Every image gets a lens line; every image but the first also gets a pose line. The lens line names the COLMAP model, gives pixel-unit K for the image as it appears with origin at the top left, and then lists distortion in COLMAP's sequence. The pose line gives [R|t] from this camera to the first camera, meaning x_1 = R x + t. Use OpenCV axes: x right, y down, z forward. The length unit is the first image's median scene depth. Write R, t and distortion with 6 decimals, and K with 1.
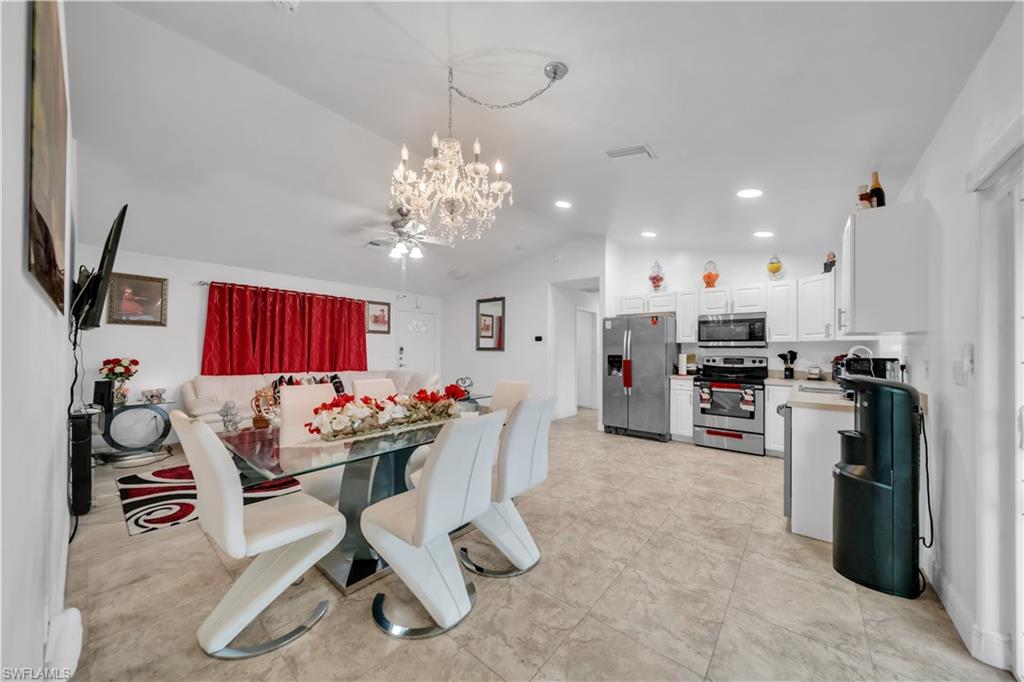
lens RADIAL K [[353.5, 0, 511.6], [0, 353.5, 347.7], [0, 0, 1]] dist [0.000883, -0.001328]
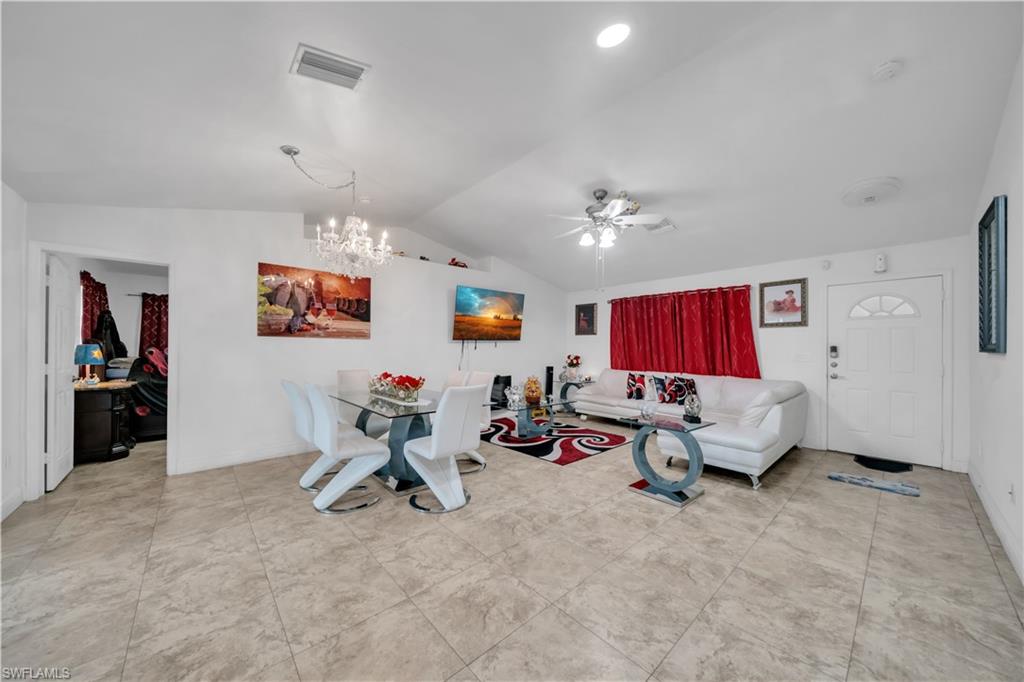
lens RADIAL K [[353.5, 0, 511.6], [0, 353.5, 347.7], [0, 0, 1]] dist [0.000883, -0.001328]
pose [[-0.146886, -0.009704, -0.989106, 0.554964], [0.002352, 0.999946, -0.010159, 0.009443], [0.989151, -0.003819, -0.146855, 0.833834]]
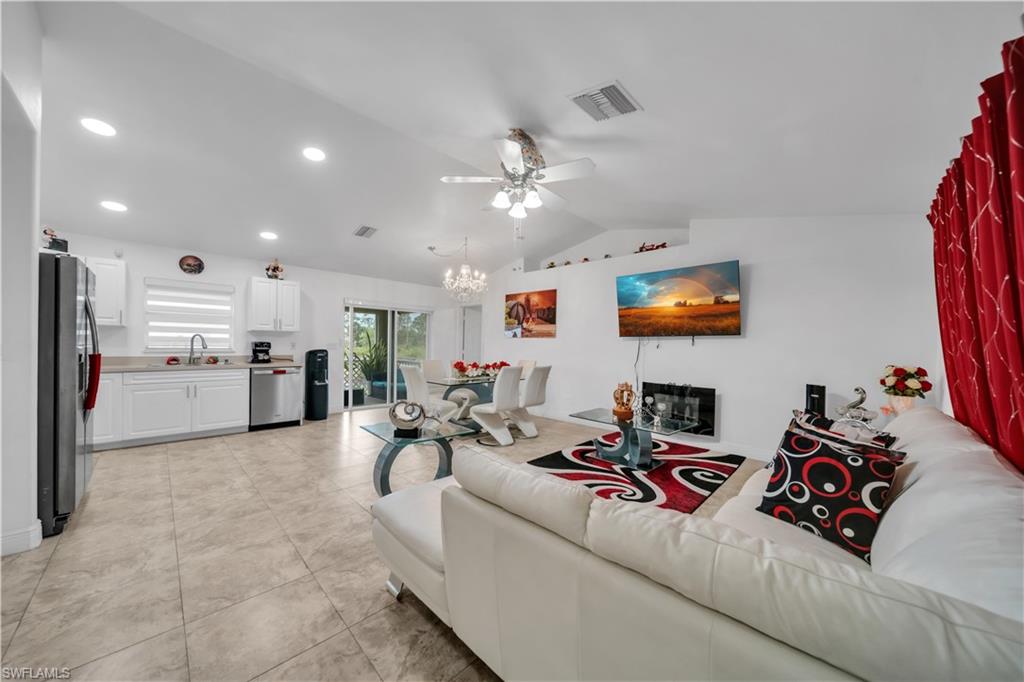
lens RADIAL K [[353.5, 0, 511.6], [0, 353.5, 347.7], [0, 0, 1]] dist [0.000883, -0.001328]
pose [[-0.995577, -0.025234, 0.090501, -0.333233], [-0.025083, 0.999681, 0.002811, 0.009569], [-0.090543, 0.000528, -0.995892, 1.555125]]
